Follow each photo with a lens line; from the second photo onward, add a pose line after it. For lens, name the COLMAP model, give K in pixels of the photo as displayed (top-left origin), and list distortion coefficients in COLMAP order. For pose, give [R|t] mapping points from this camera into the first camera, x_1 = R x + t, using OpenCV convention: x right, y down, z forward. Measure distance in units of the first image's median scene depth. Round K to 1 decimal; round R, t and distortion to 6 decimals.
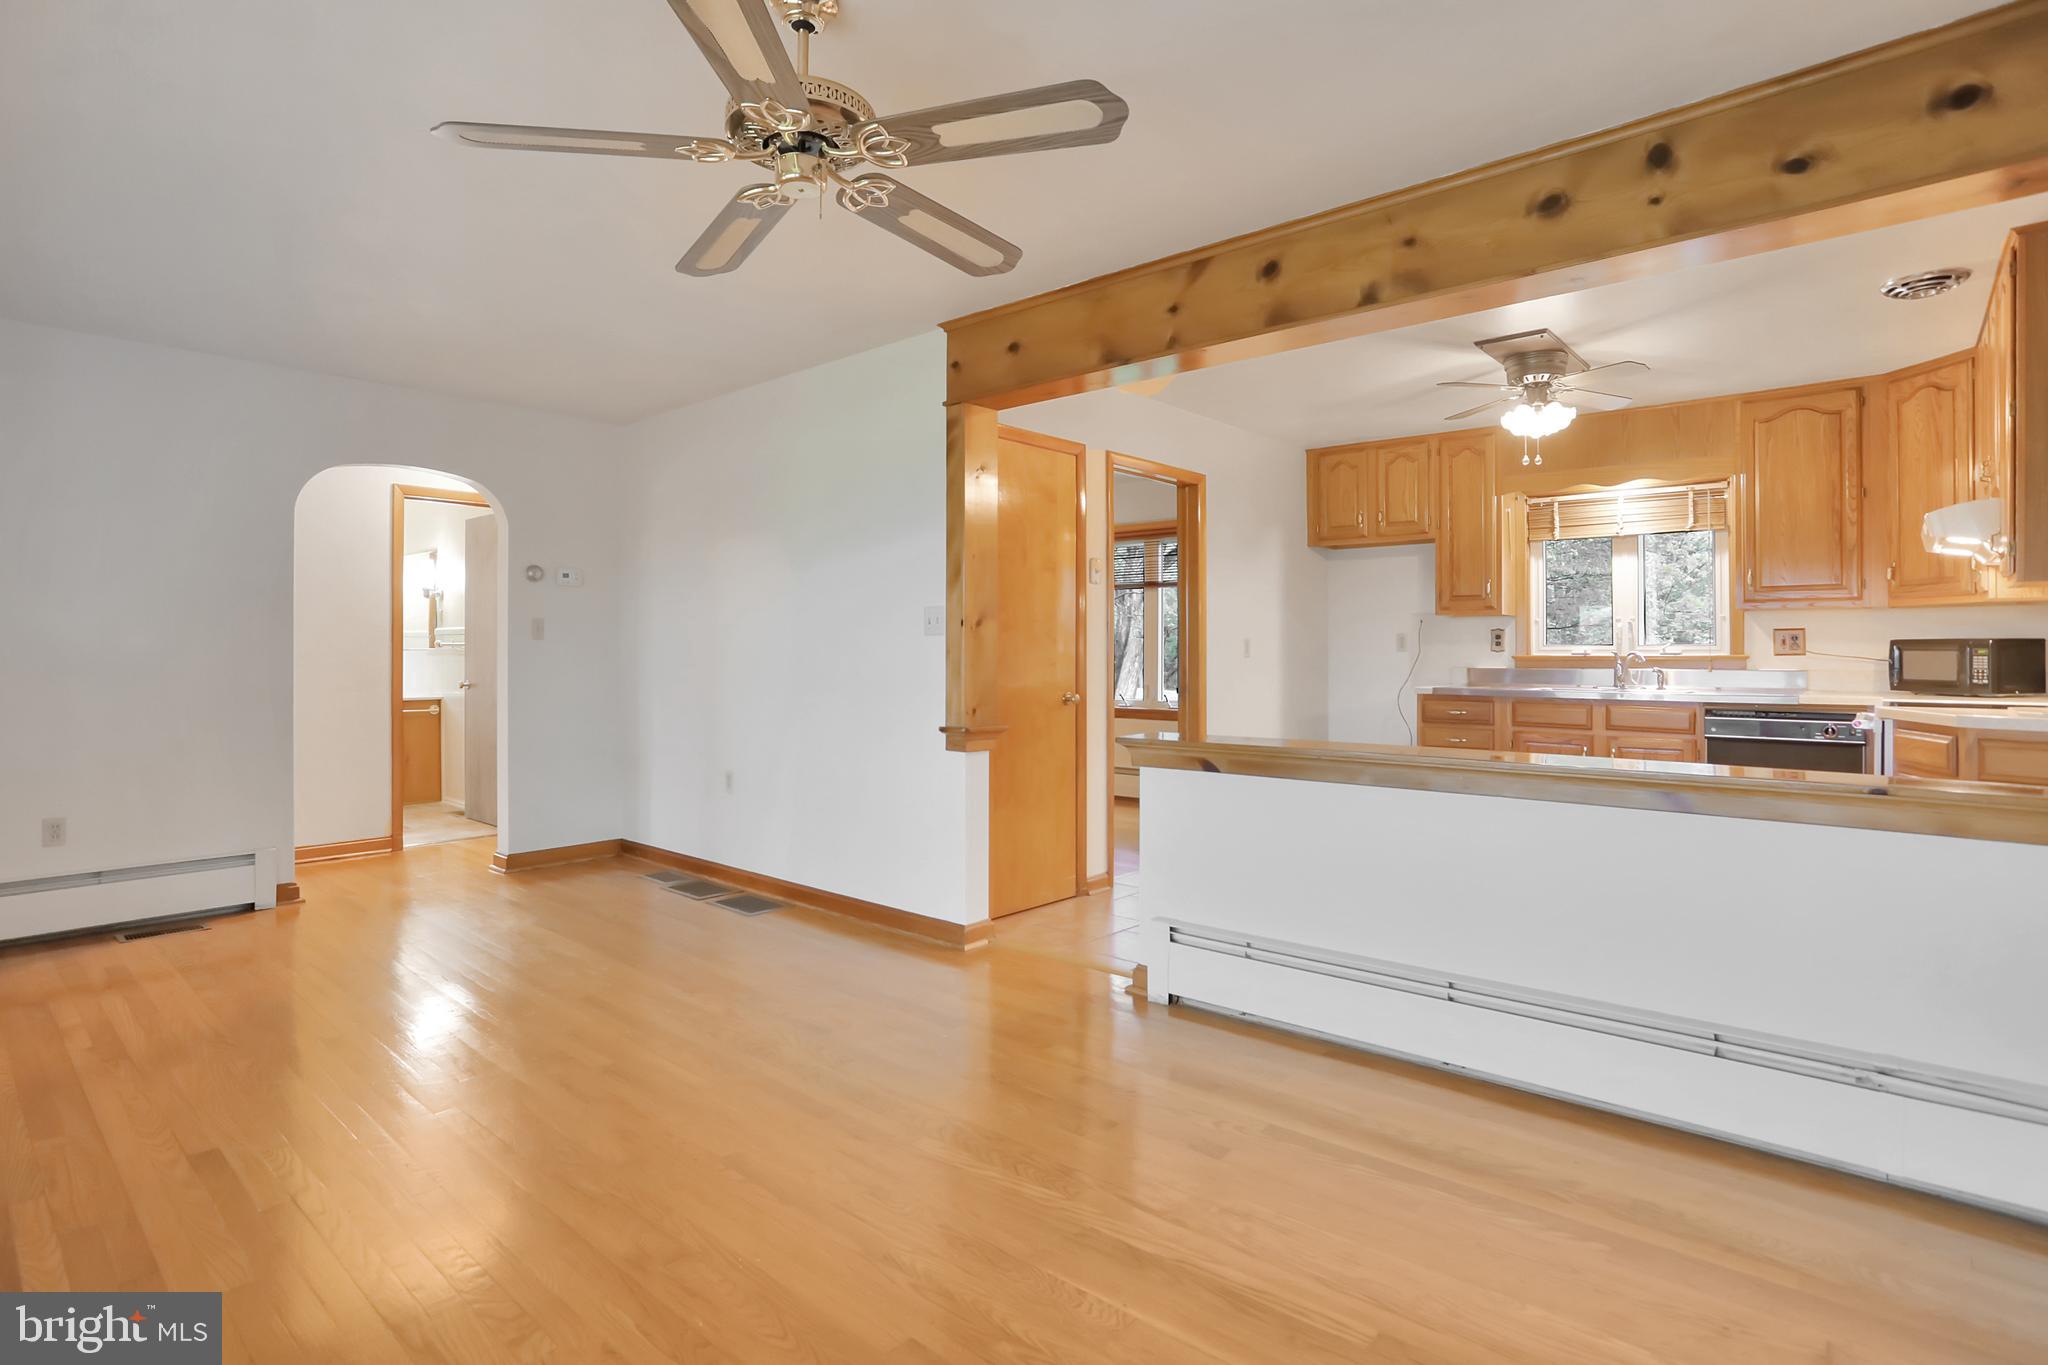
lens RADIAL K [[1010.0, 0, 1022.3], [0, 1010.0, 641.9], [0, 0, 1]] dist [-0.069869, 0.030431]
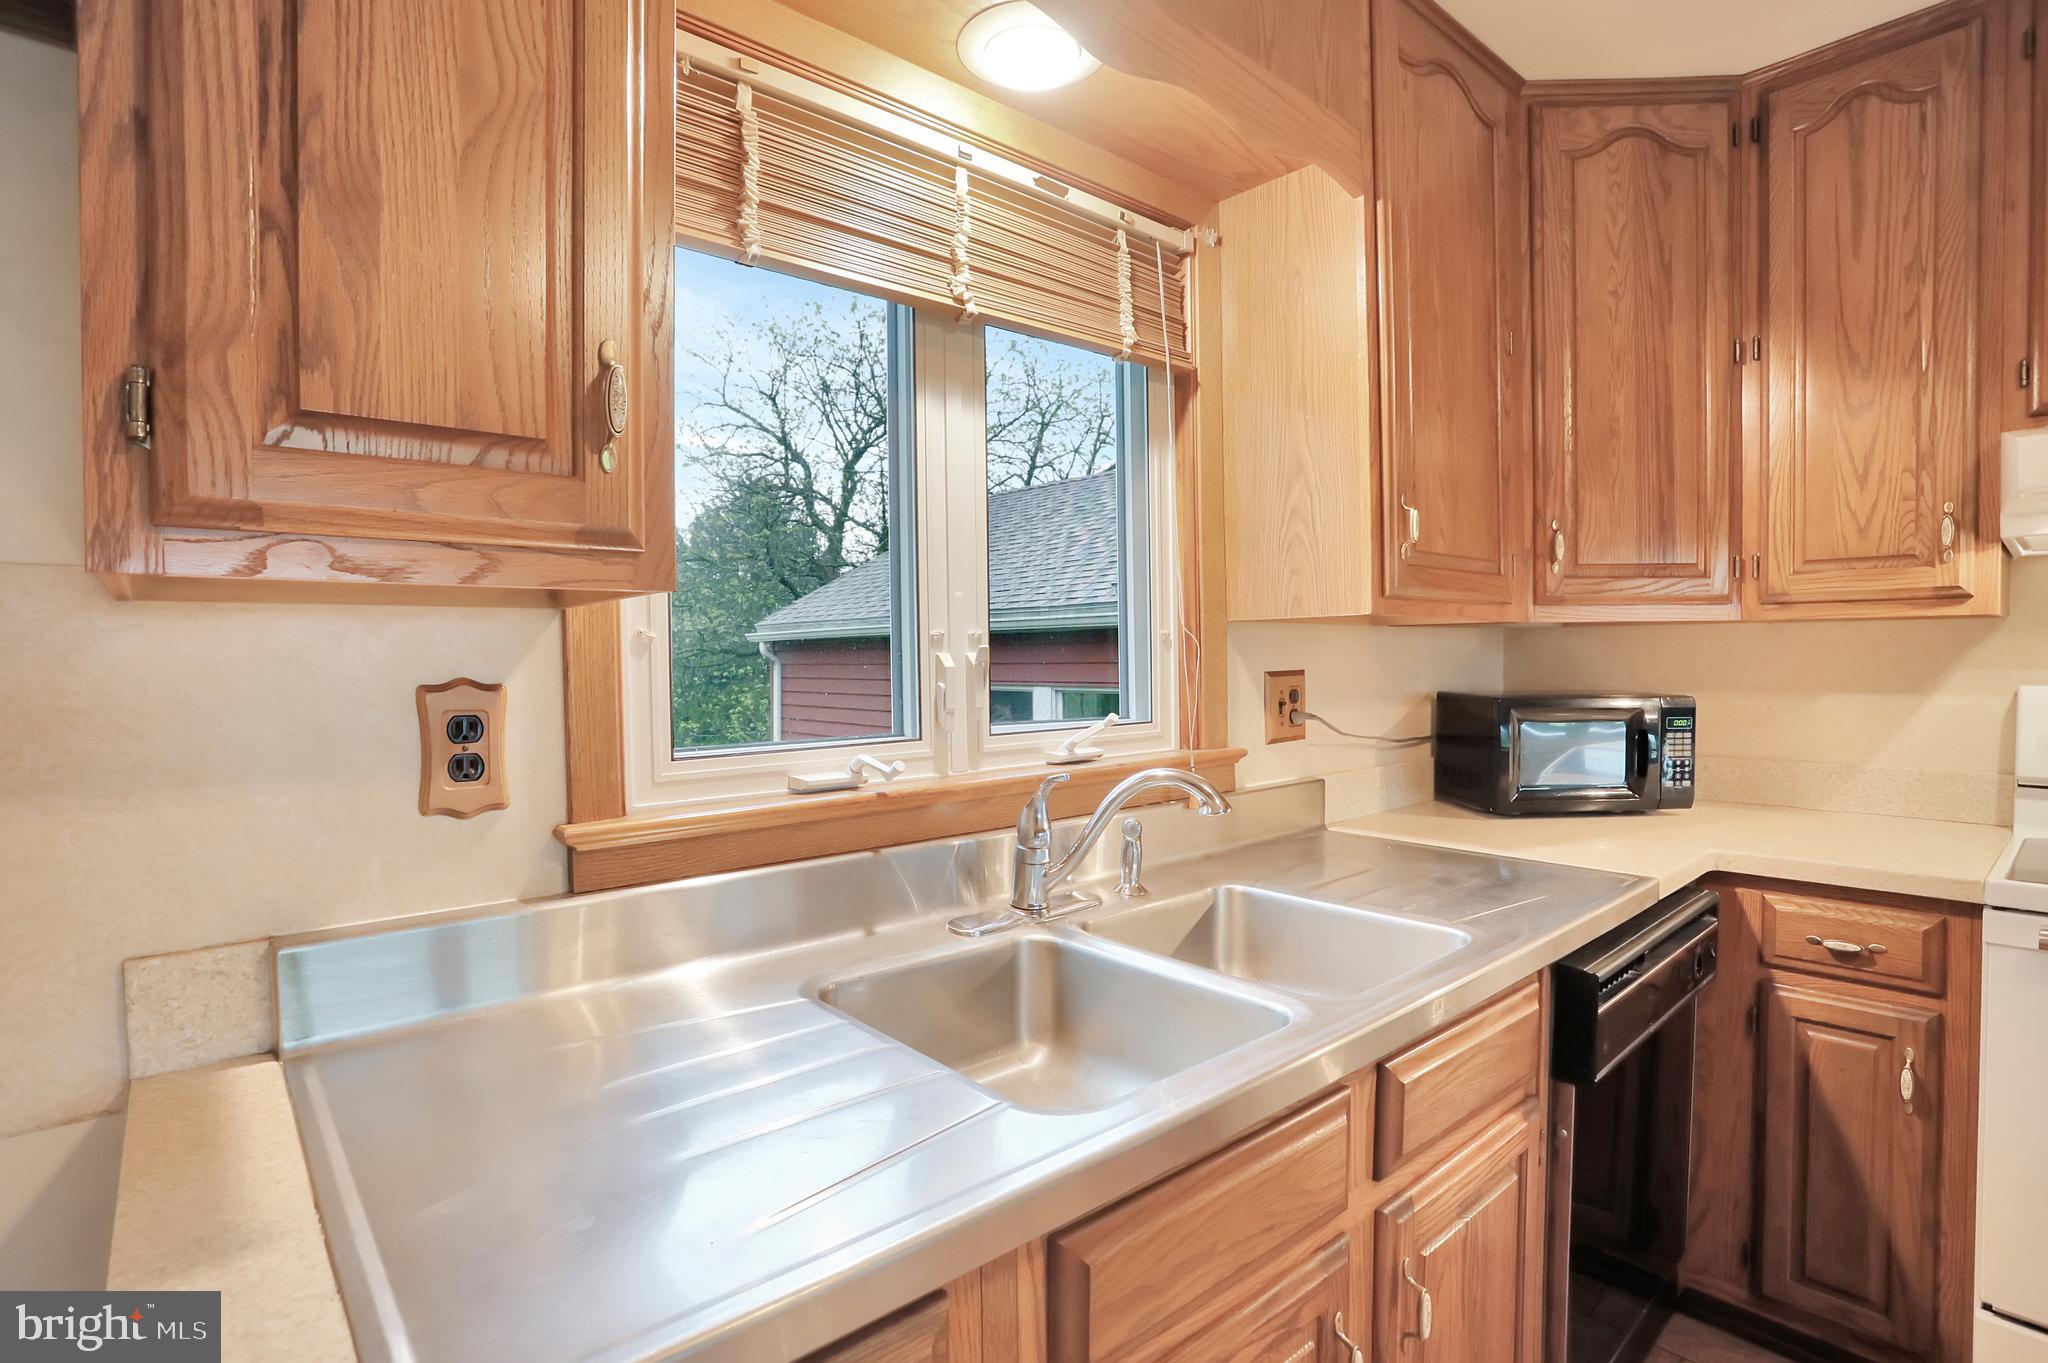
lens RADIAL K [[1000.9, 0, 1024.0], [0, 1000.9, 681.5], [0, 0, 1]] dist [-0.073539, 0.030704]
pose [[0.129051, -0.028743, 0.991221, 0.377924], [0.001753, 0.999585, 0.028758, -0.020710], [-0.991636, -0.001973, 0.129048, 1.030757]]
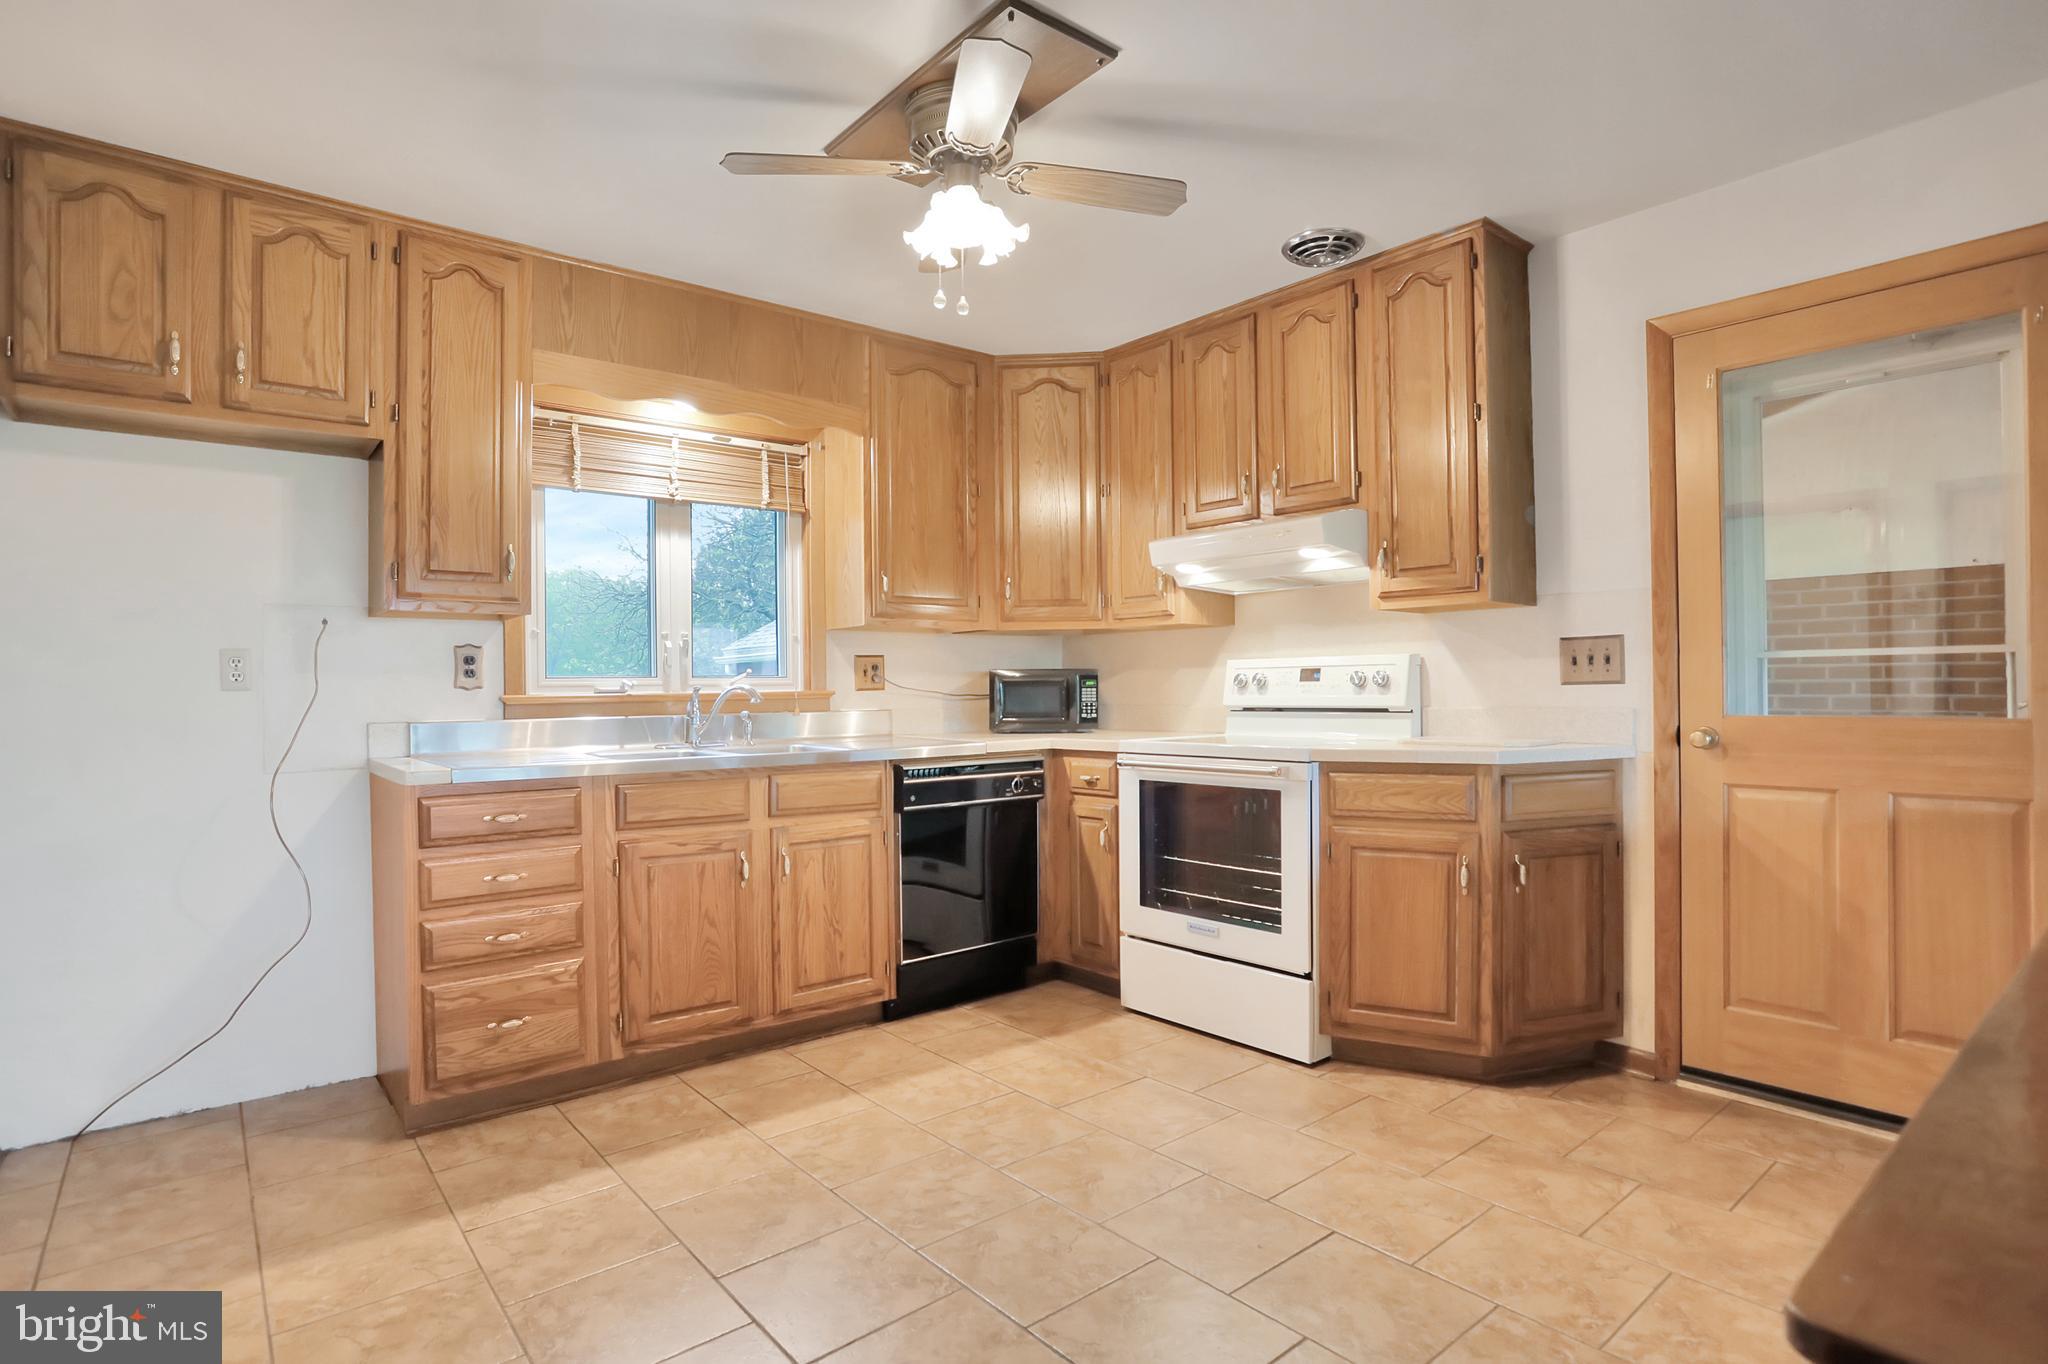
lens RADIAL K [[1042.1, 0, 1019.0], [0, 1042.1, 679.5], [0, 0, 1]] dist [-0.075696, 0.037796]
pose [[0.154006, 0.004498, 0.988060, 0.000510], [0.002036, 0.999986, -0.004870, 0.009317], [-0.988068, 0.002762, 0.153995, 0.745327]]
